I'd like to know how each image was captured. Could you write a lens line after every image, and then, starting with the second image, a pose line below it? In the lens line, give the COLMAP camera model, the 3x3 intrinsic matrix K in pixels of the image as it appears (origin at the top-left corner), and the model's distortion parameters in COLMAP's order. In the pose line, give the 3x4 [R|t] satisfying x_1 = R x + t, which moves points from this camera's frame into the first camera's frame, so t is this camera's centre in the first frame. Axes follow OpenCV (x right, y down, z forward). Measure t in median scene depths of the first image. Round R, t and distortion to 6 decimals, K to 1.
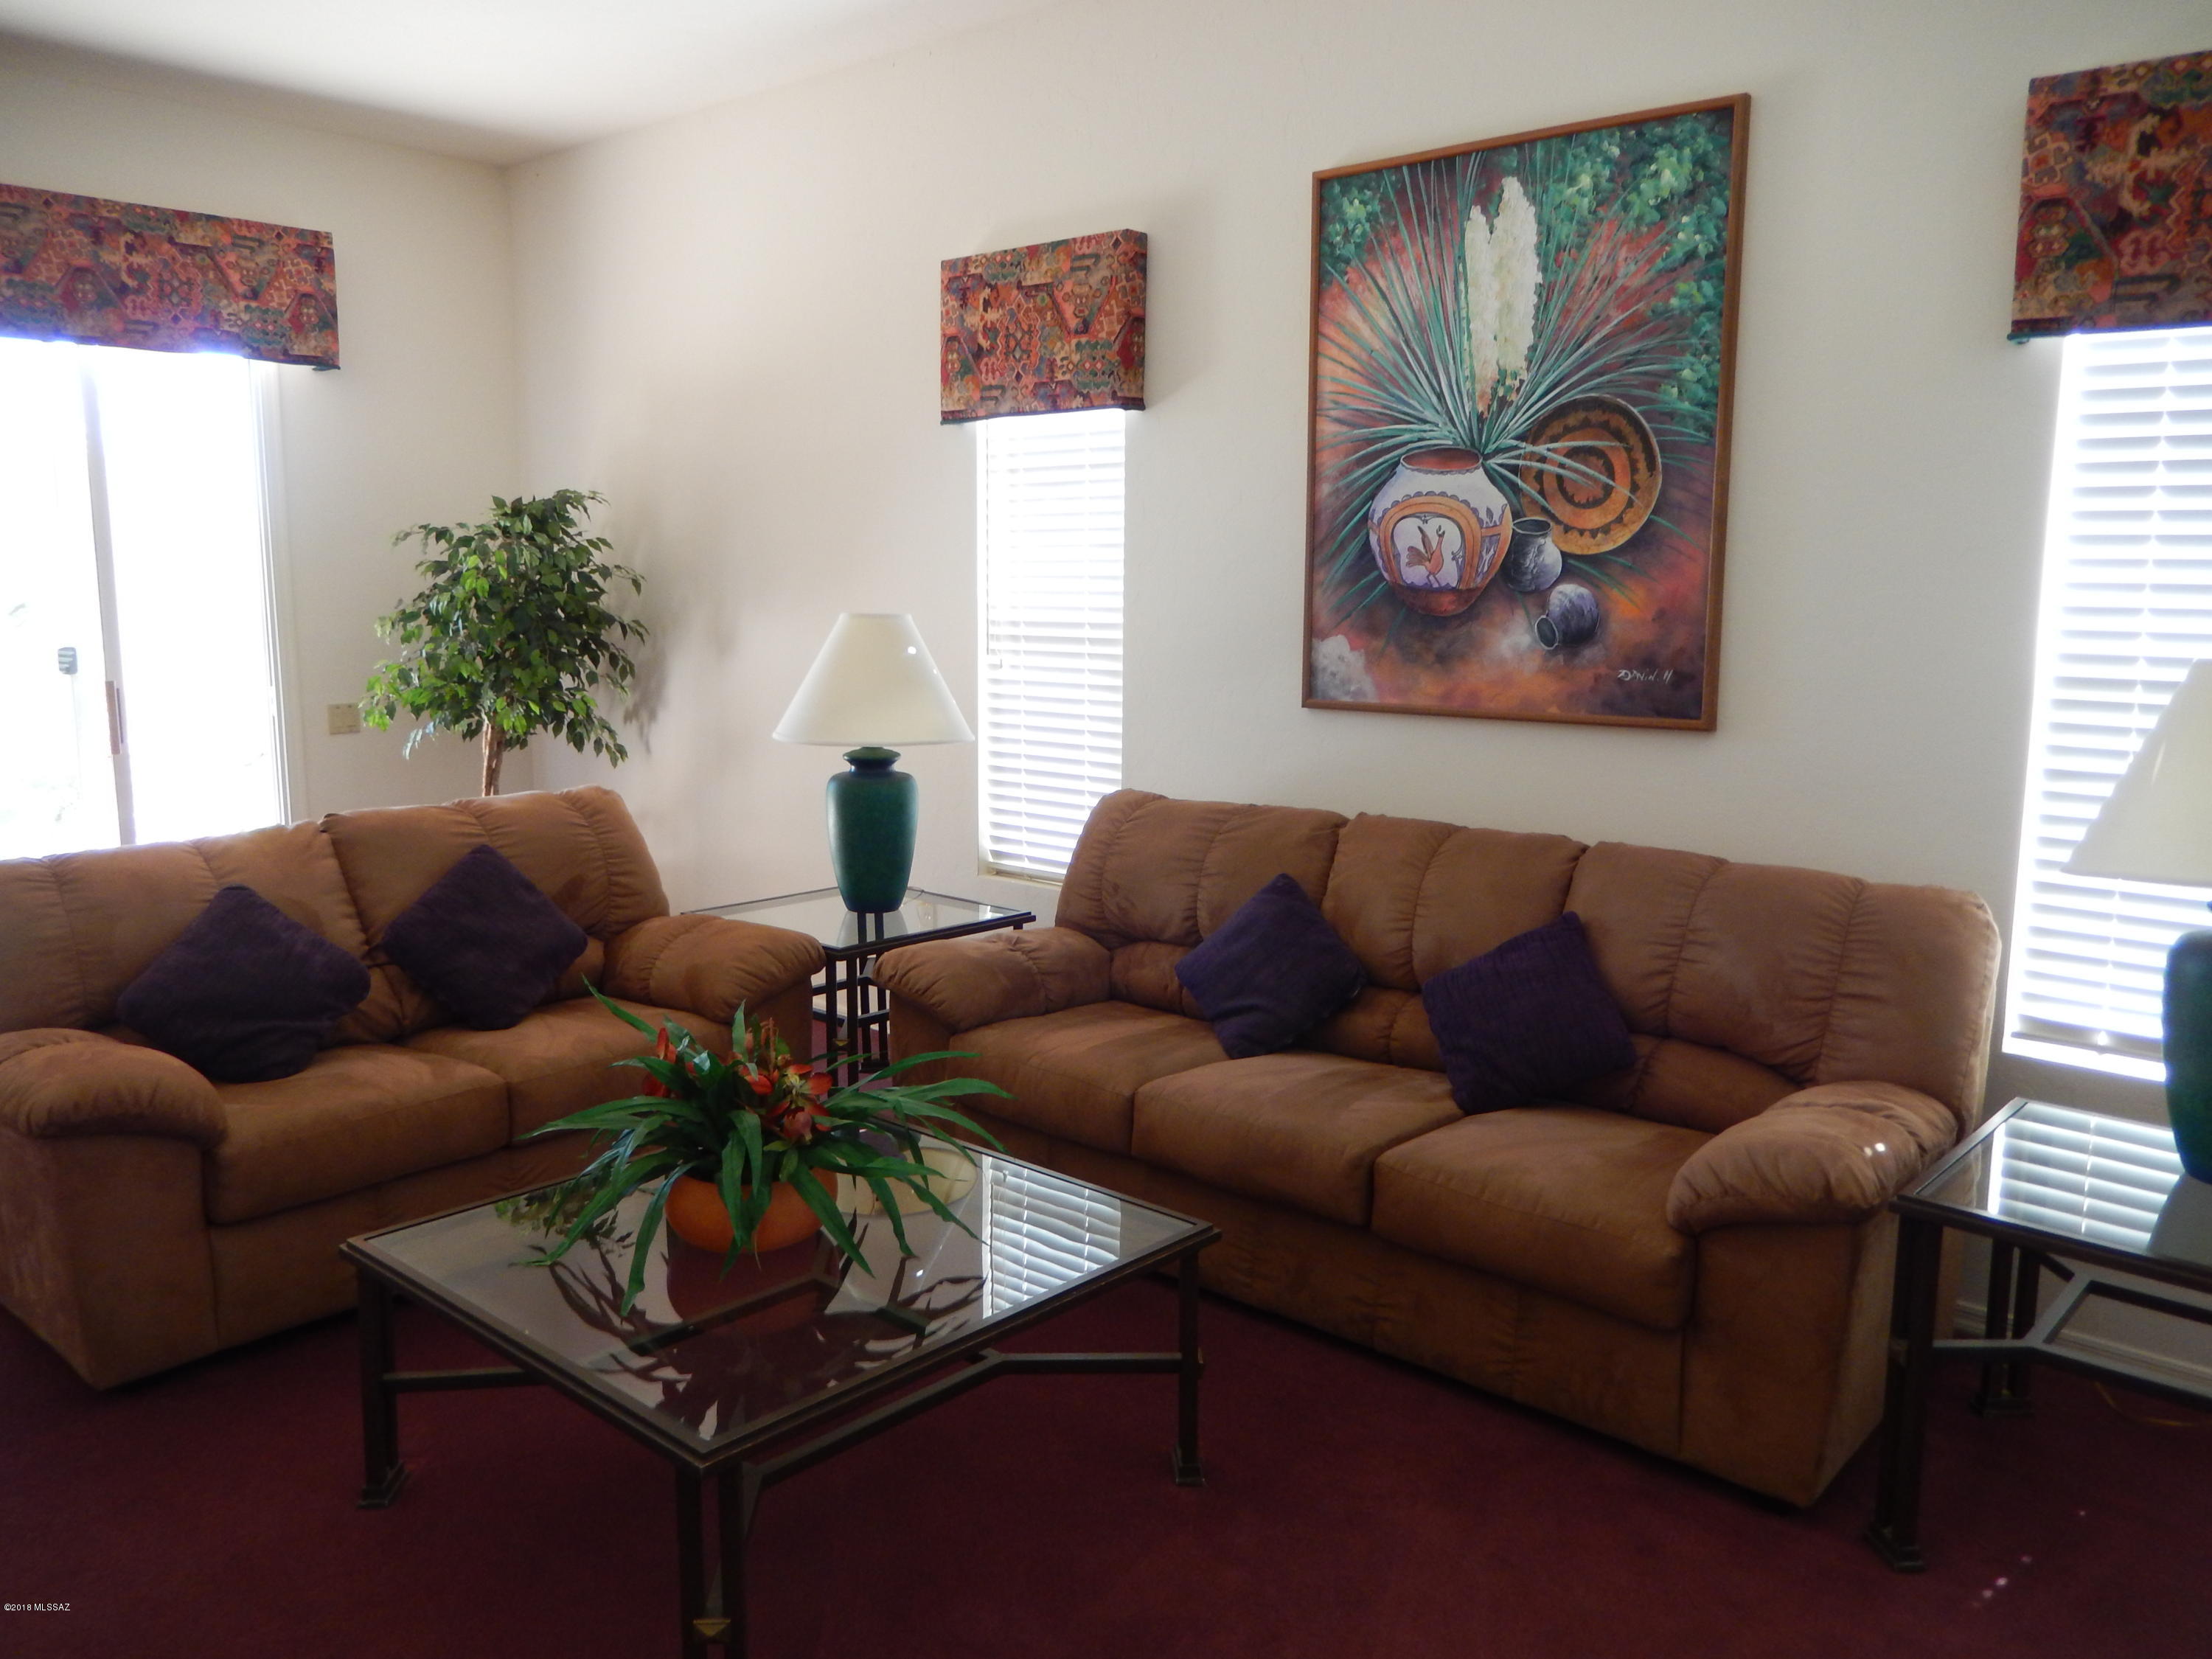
lens RADIAL K [[1665.3, 0, 1106.0], [0, 1665.3, 829.5], [0, 0, 1]] dist [-0.038281, 0.017779]
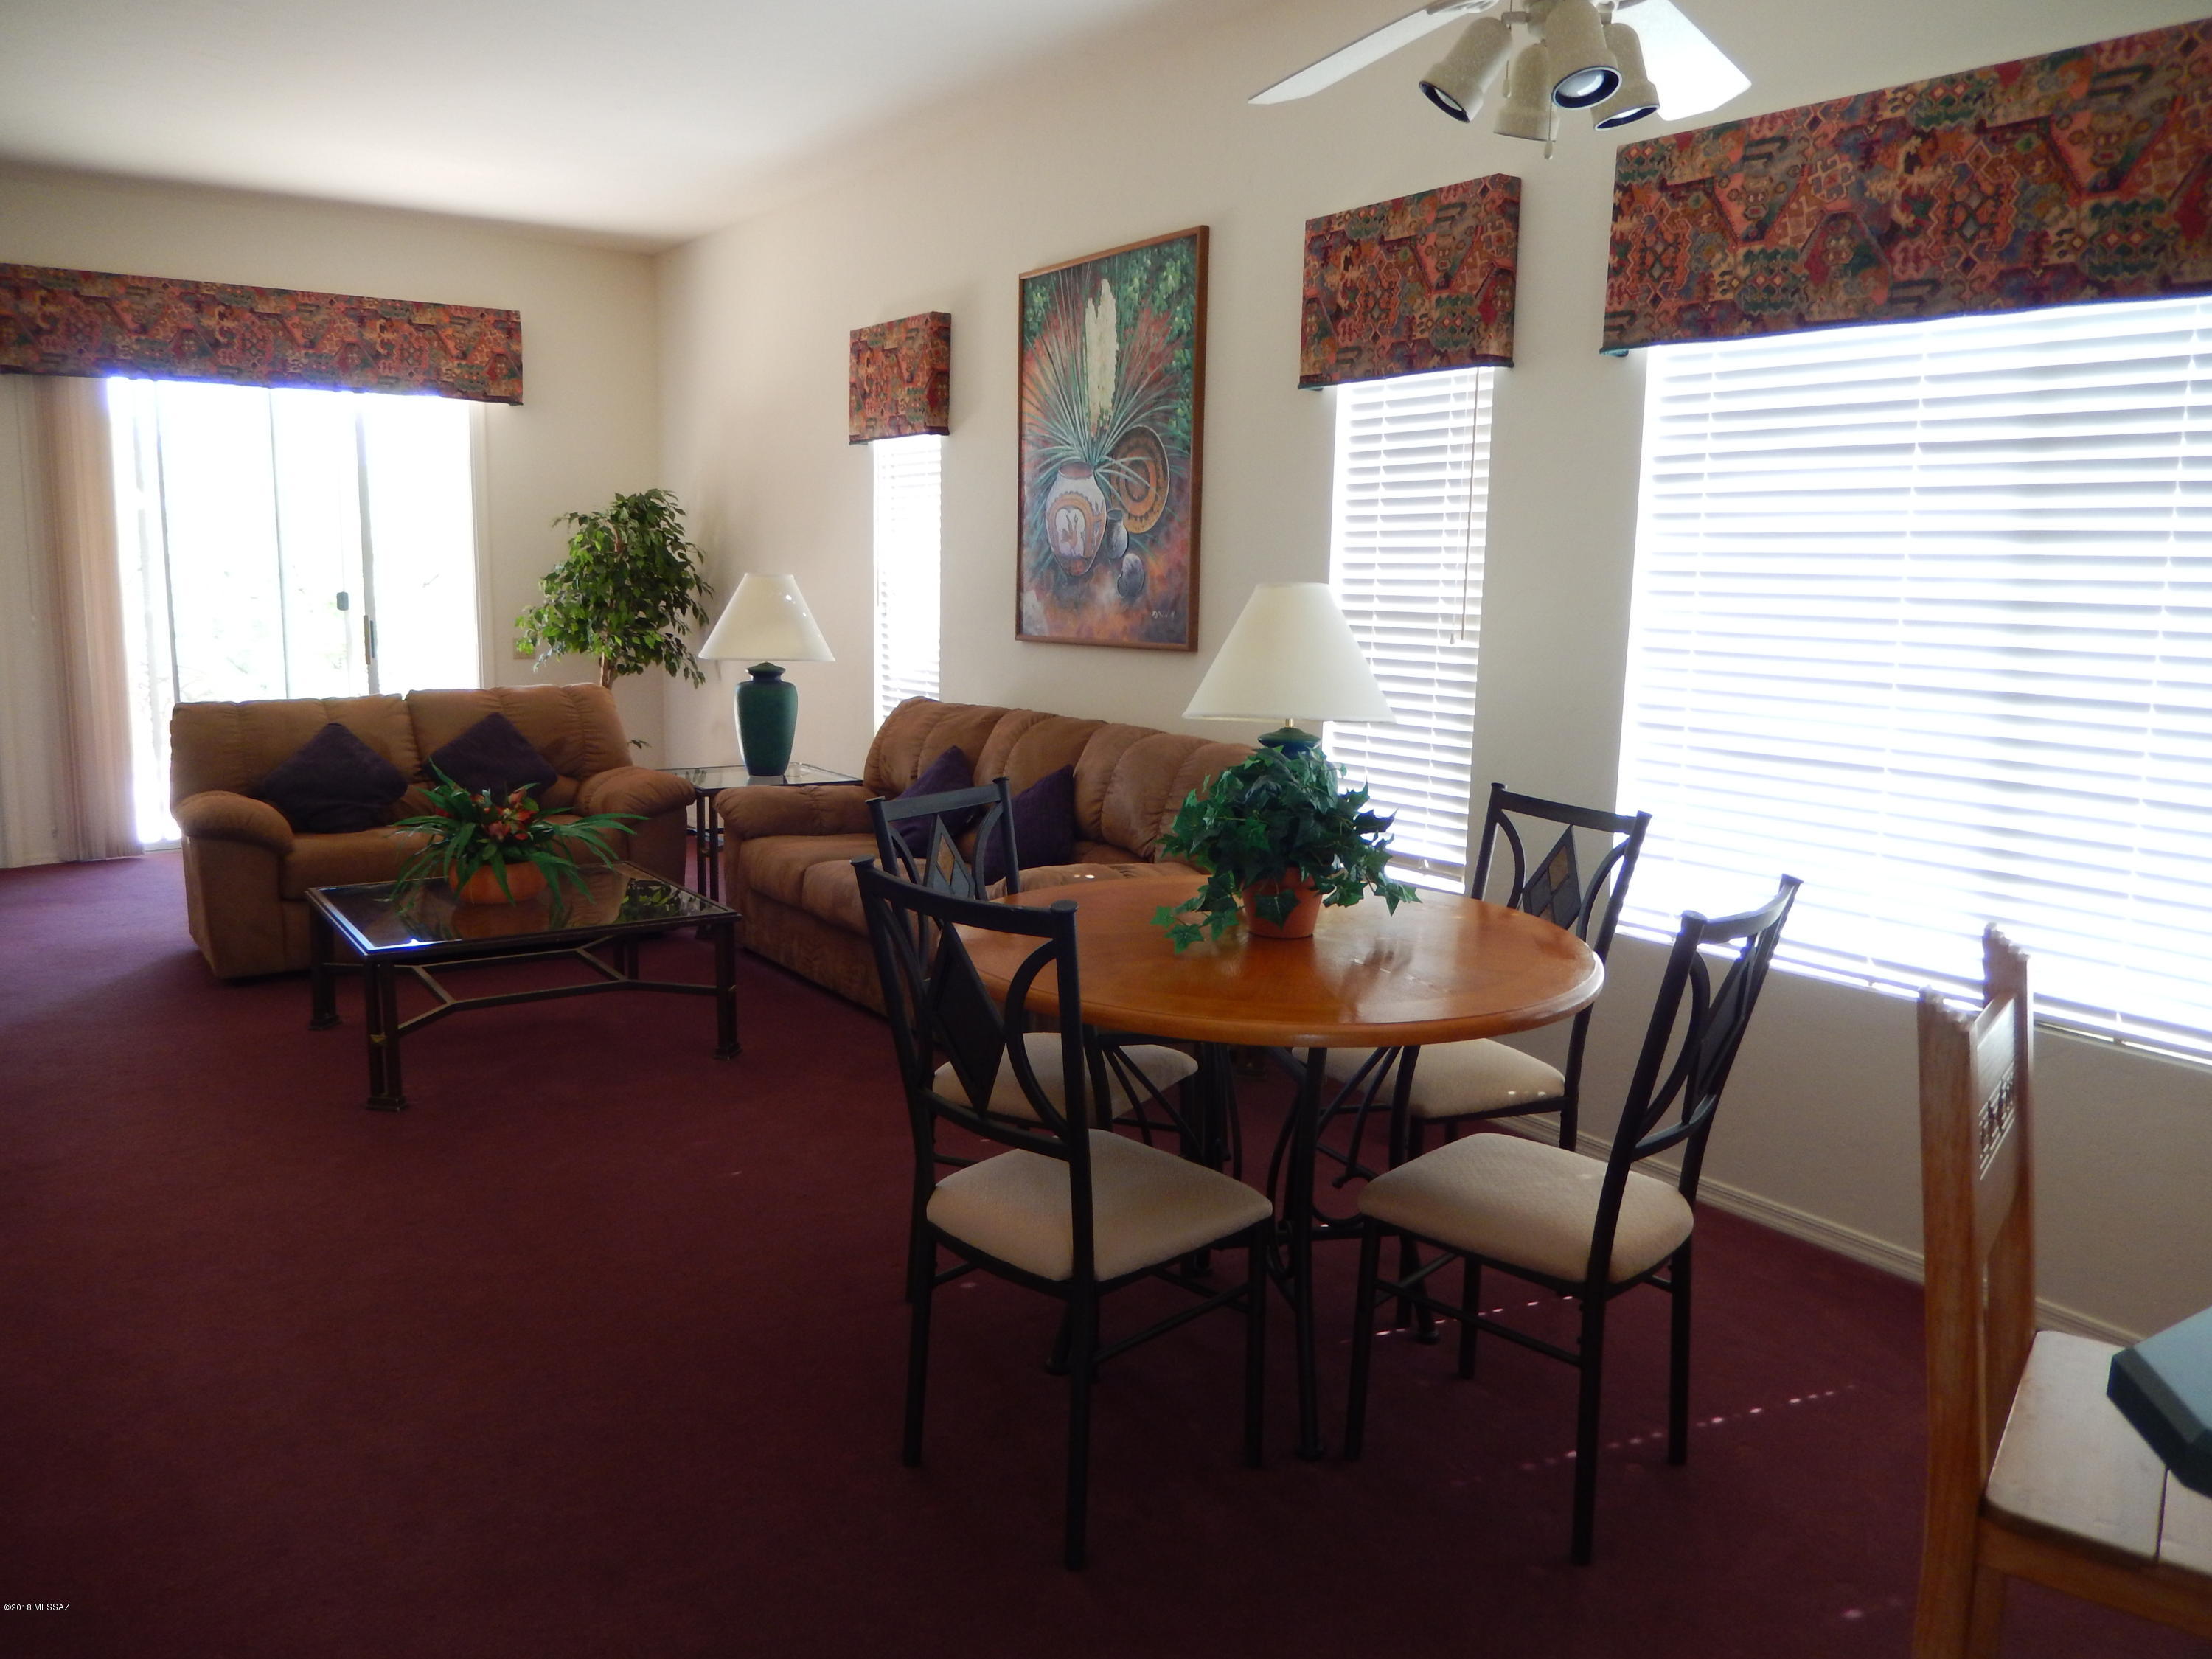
lens RADIAL K [[1665.3, 0, 1106.0], [0, 1665.3, 829.5], [0, 0, 1]] dist [-0.038281, 0.017779]
pose [[0.968808, 0.050059, -0.242702, 0.585025], [-0.049504, 0.998739, 0.008390, 0.079493], [0.242816, 0.003886, 0.970065, -0.407589]]
